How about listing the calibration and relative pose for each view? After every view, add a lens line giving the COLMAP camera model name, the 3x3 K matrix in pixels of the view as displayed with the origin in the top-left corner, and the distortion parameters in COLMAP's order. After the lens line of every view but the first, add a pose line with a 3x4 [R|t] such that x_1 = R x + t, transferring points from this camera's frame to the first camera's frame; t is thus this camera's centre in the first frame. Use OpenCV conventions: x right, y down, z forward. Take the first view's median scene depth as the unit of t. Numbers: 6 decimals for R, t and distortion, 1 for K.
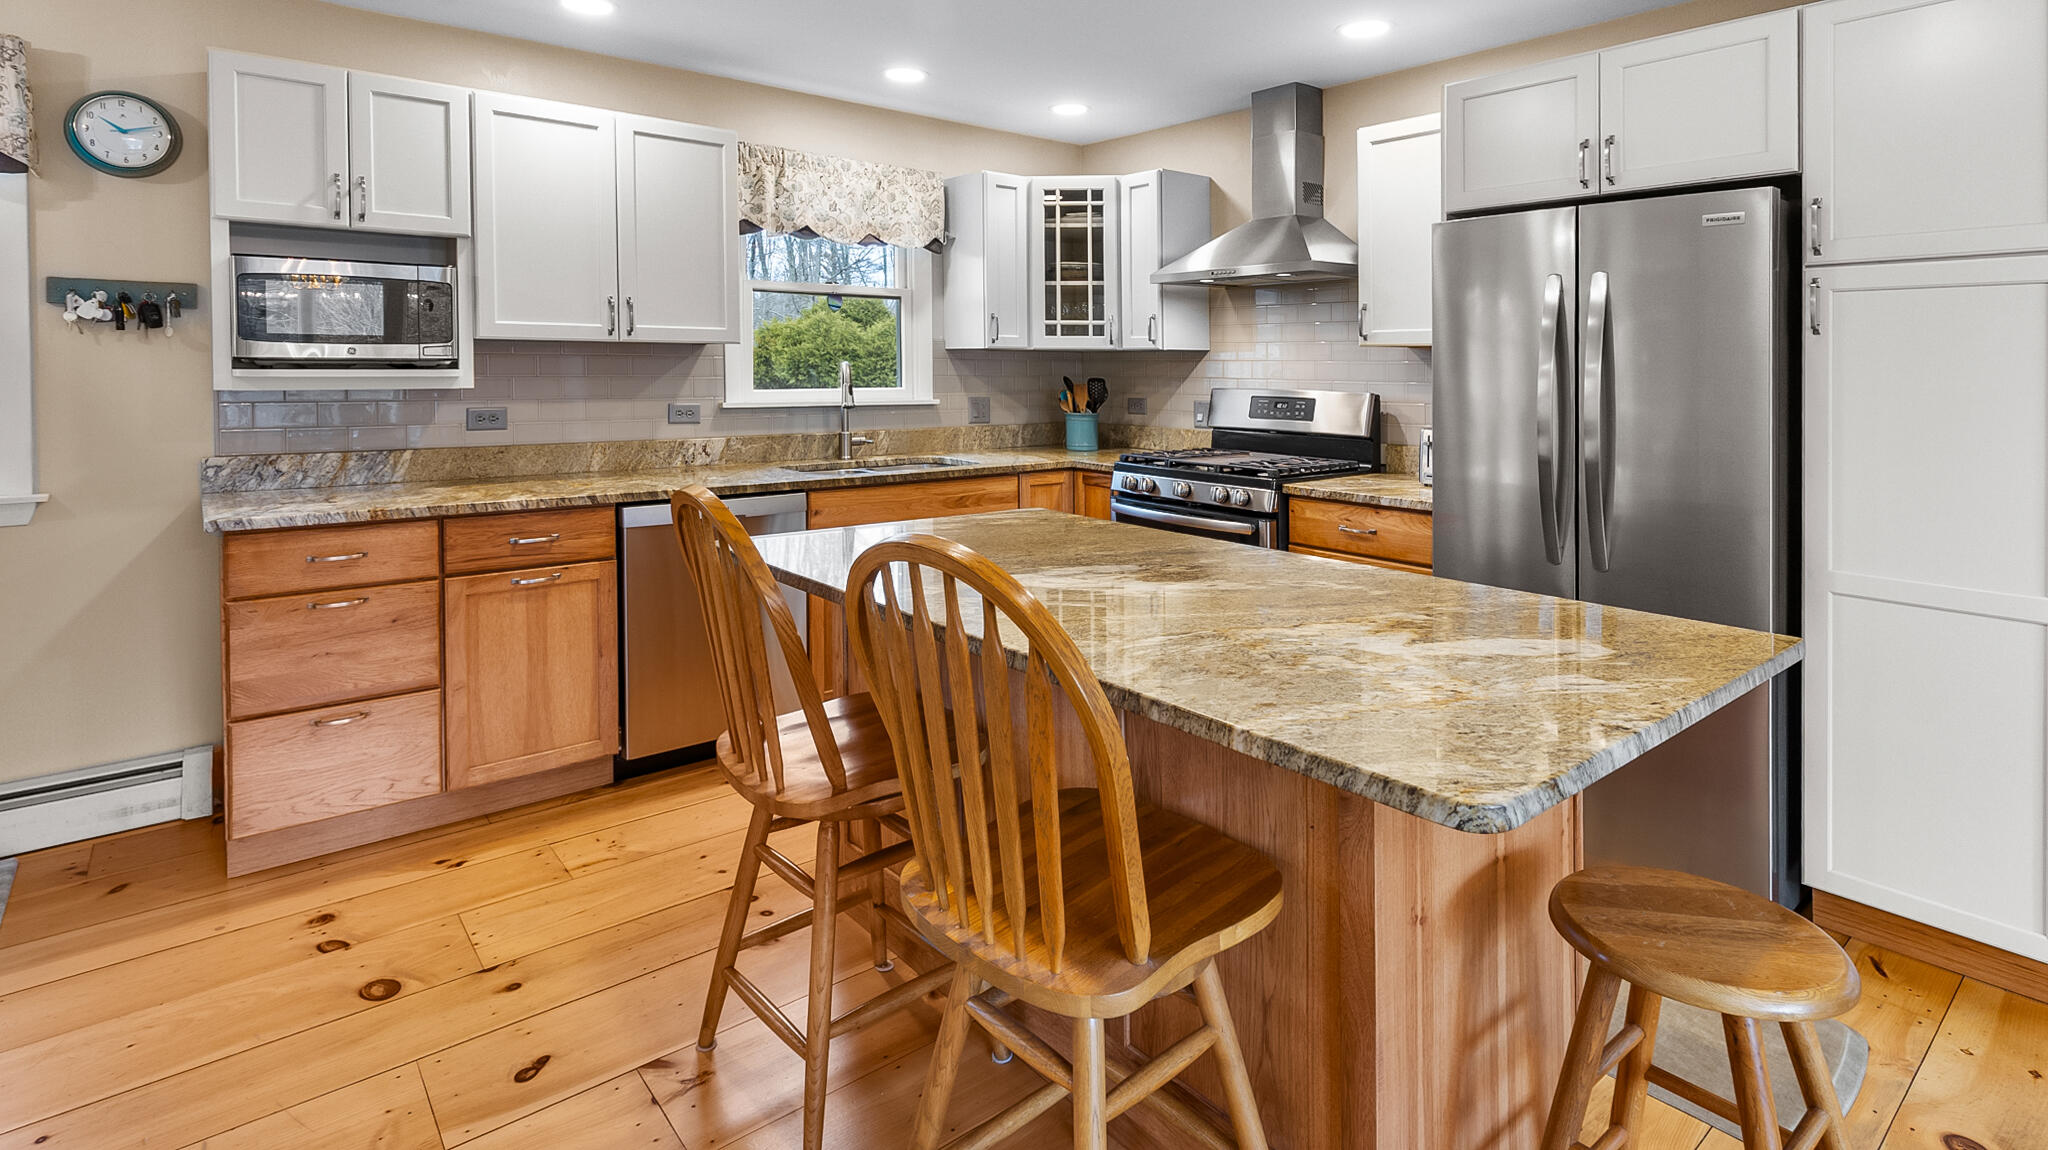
lens RADIAL K [[991.0, 0, 1021.0], [0, 991.0, 385.8], [0, 0, 1]] dist [0.000937, 0.000560]
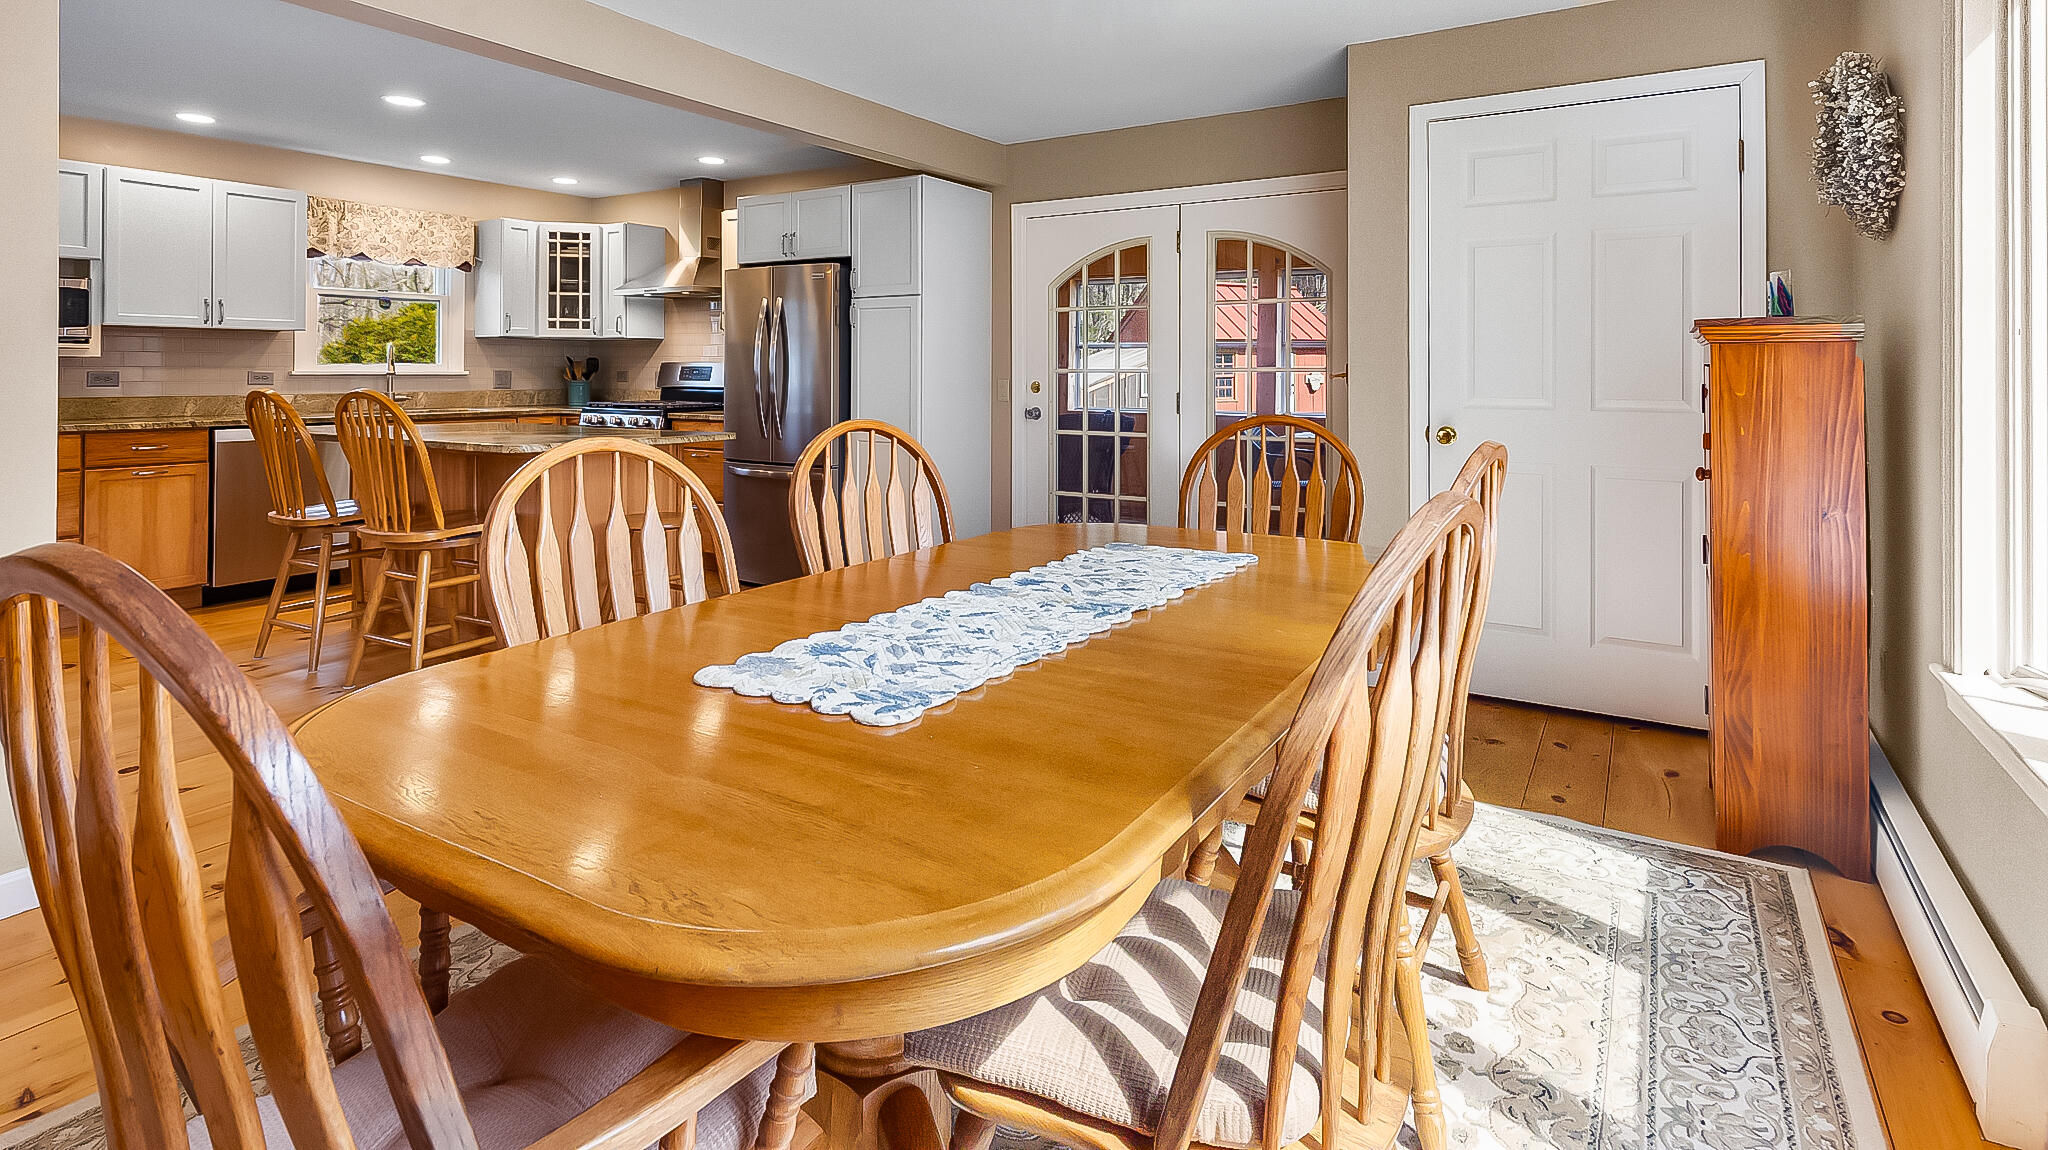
lens RADIAL K [[998.0, 0, 1017.2], [0, 998.0, 341.6], [0, 0, 1]] dist [0.000620, 0.000129]
pose [[0.948404, 0.005654, 0.317015, 0.226067], [0.008772, 0.998990, -0.044059, 0.043507], [-0.316944, 0.044566, 0.947397, -0.675614]]
